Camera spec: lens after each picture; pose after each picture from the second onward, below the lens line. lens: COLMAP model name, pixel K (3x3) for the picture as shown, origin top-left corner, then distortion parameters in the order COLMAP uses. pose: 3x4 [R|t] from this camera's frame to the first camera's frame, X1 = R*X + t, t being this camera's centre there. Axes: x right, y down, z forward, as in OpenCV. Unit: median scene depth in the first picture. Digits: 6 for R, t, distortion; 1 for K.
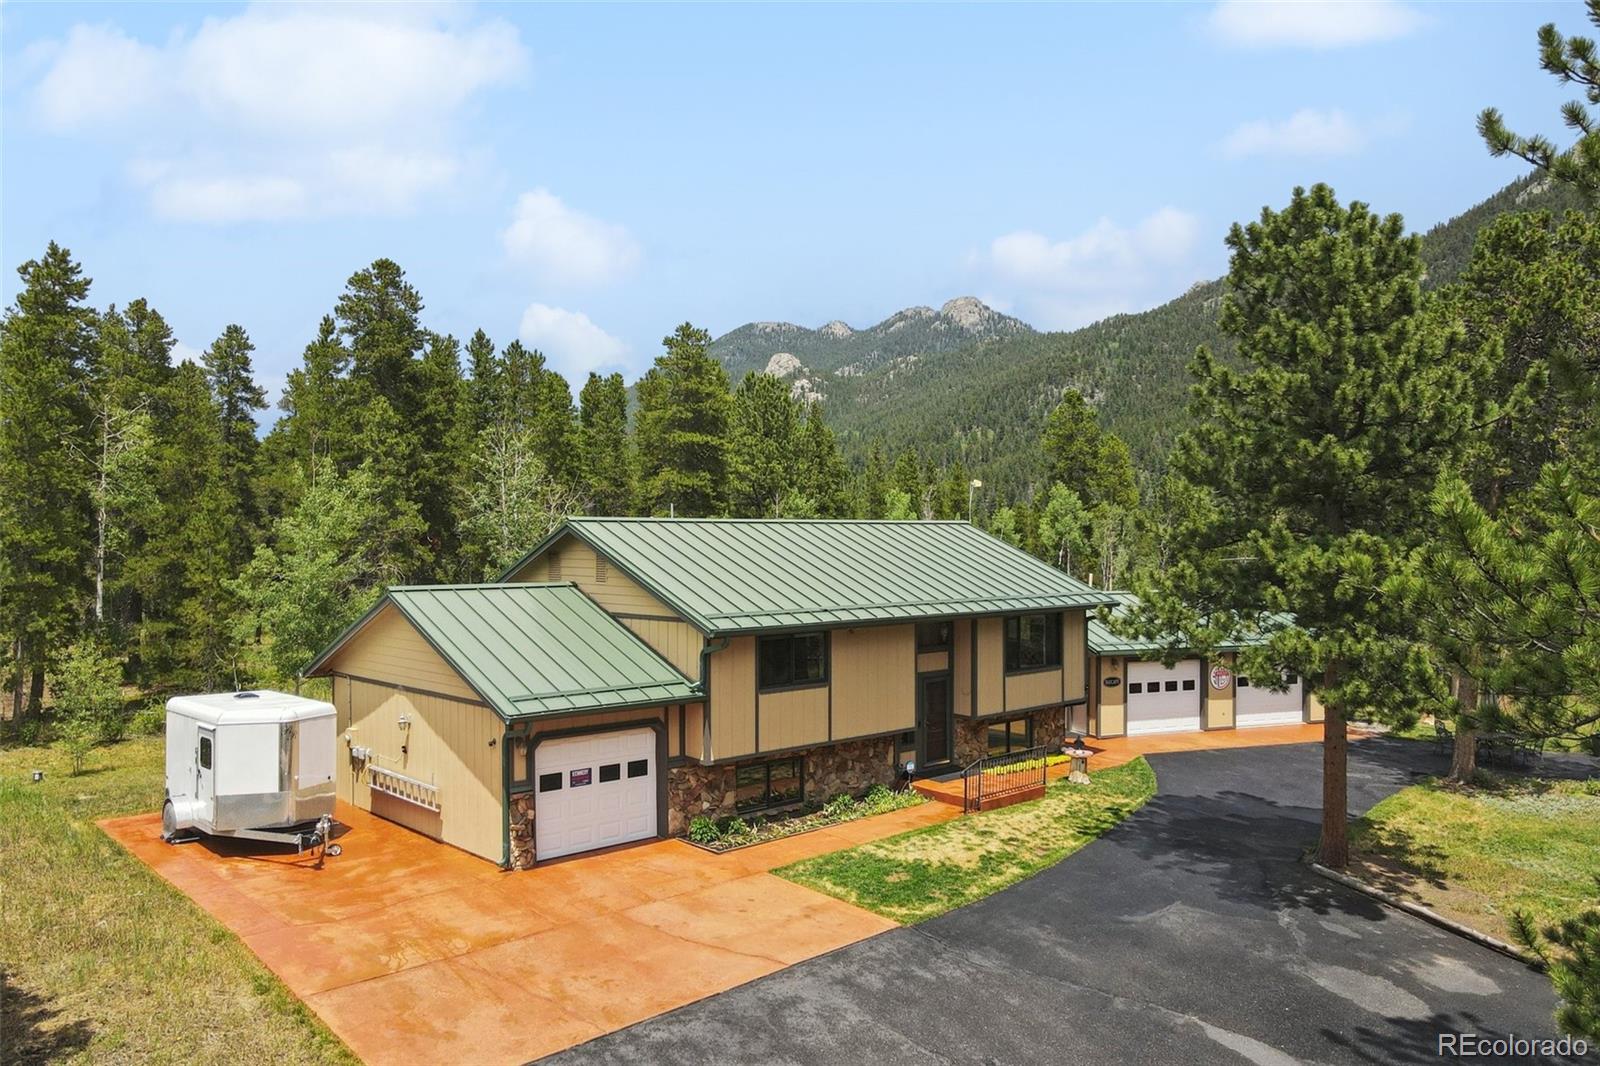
lens RADIAL K [[1150.2, 0, 804.2], [0, 1150.2, 541.6], [0, 0, 1]] dist [0.012352, 0.002912]
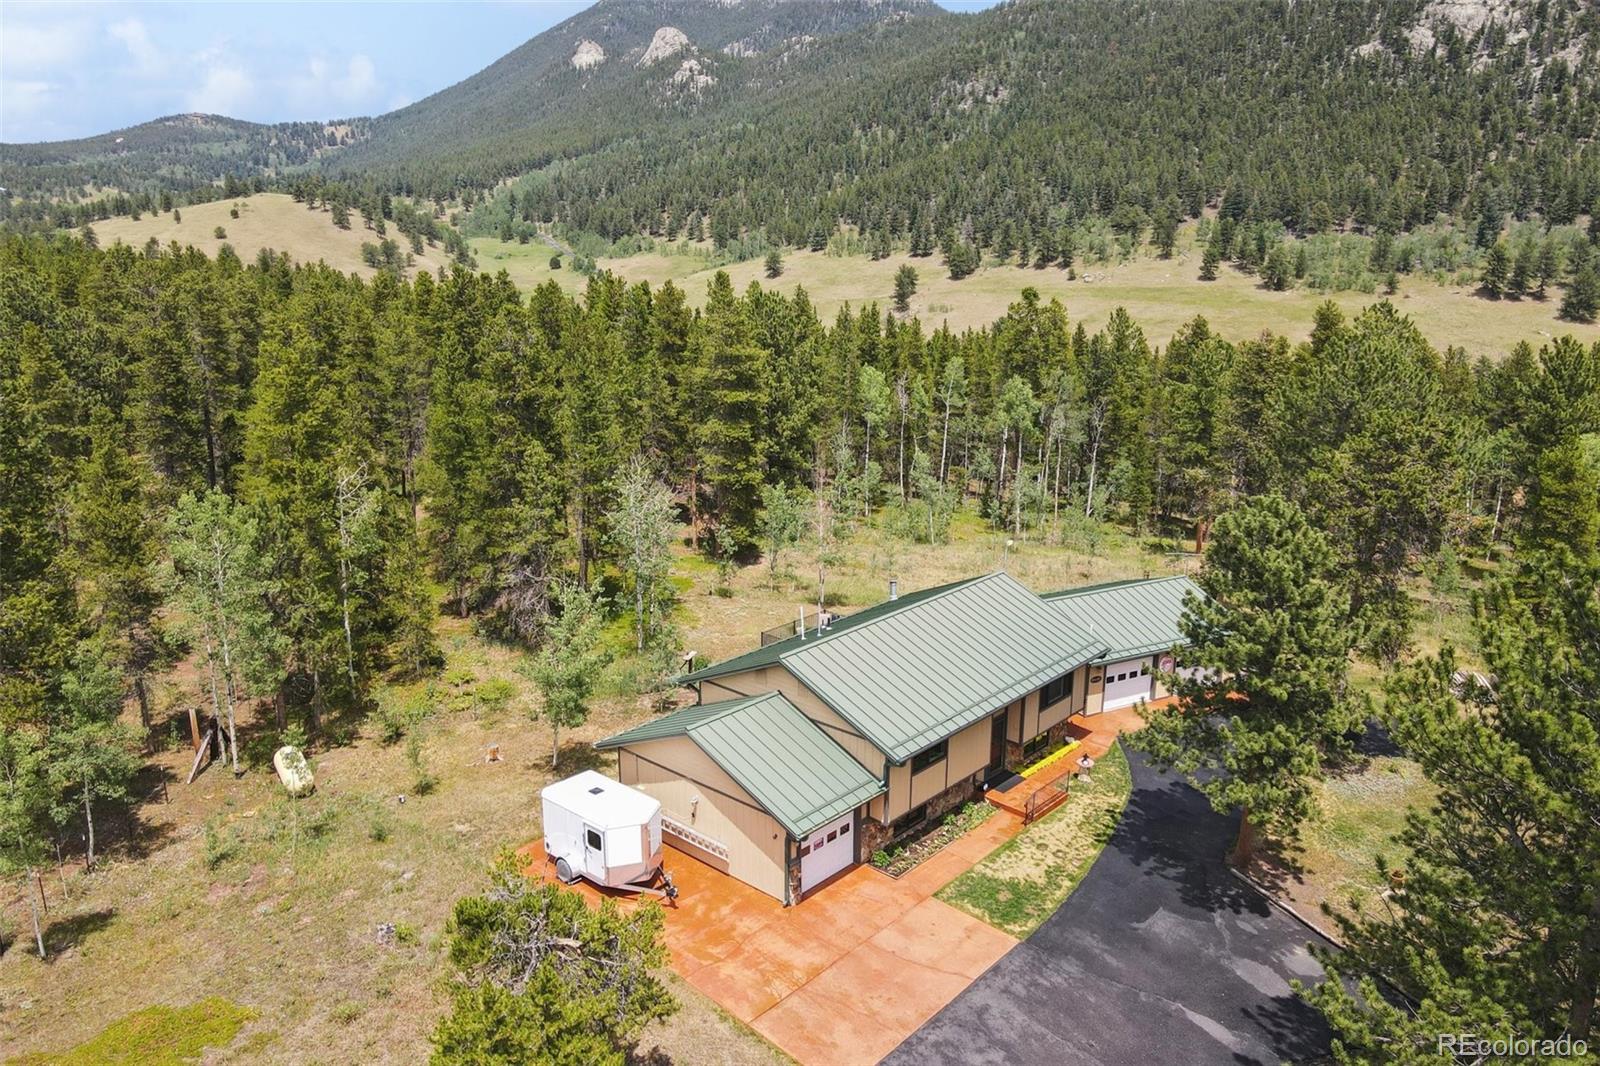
lens RADIAL K [[1150.2, 0, 796.4], [0, 1150.2, 523.0], [0, 0, 1]] dist [0.012352, 0.002912]
pose [[0.996077, -0.016241, 0.086990, -0.351833], [-0.005588, 0.969510, 0.244990, -0.638994], [-0.088316, -0.244515, 0.965615, -0.491296]]
